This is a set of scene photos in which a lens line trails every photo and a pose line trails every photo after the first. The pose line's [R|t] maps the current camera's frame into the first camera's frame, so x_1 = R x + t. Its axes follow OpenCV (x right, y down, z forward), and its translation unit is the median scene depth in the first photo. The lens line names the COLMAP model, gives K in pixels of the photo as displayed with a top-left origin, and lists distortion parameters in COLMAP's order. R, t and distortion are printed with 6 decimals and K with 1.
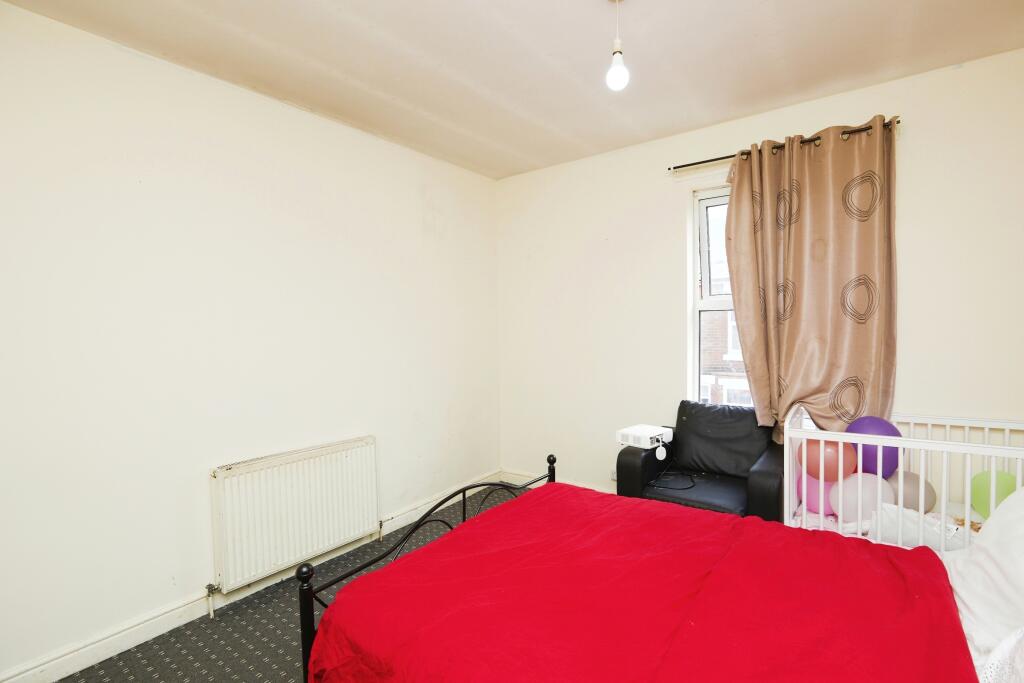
lens RADIAL K [[477.2, 0, 512.0], [0, 477.2, 341.5], [0, 0, 1]] dist [0.001758, 0.000324]
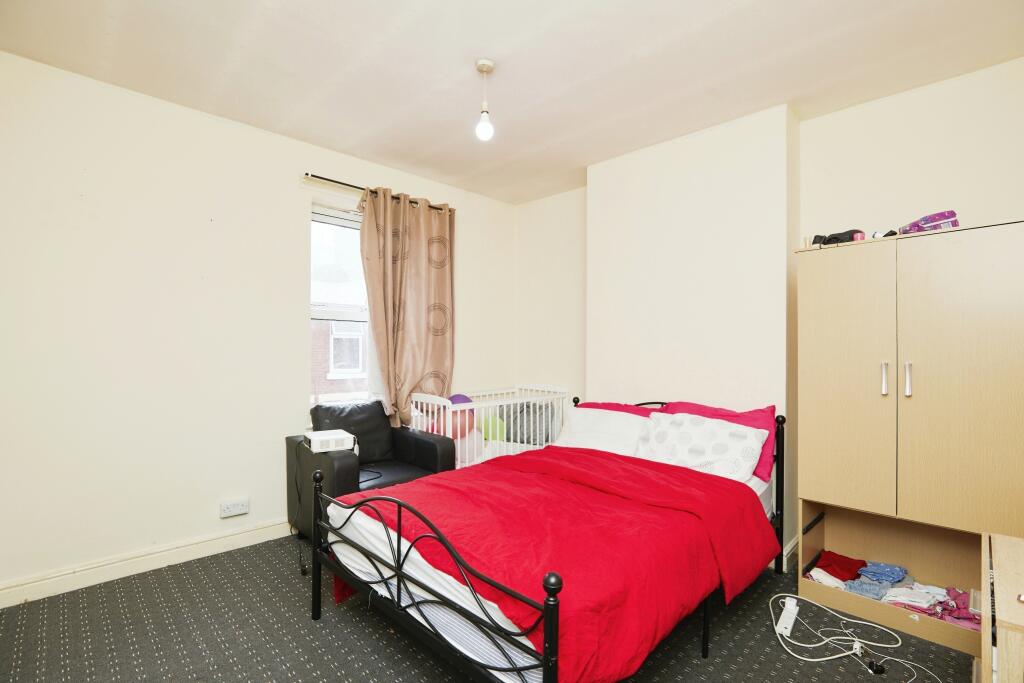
lens RADIAL K [[487.4, 0, 512.0], [0, 487.4, 341.5], [0, 0, 1]] dist [-0.000961, -0.000067]
pose [[0.152571, 0.019996, 0.988090, -0.756035], [0.004699, 0.999769, -0.020958, 0.017880], [-0.988281, 0.007840, 0.152442, 0.517547]]
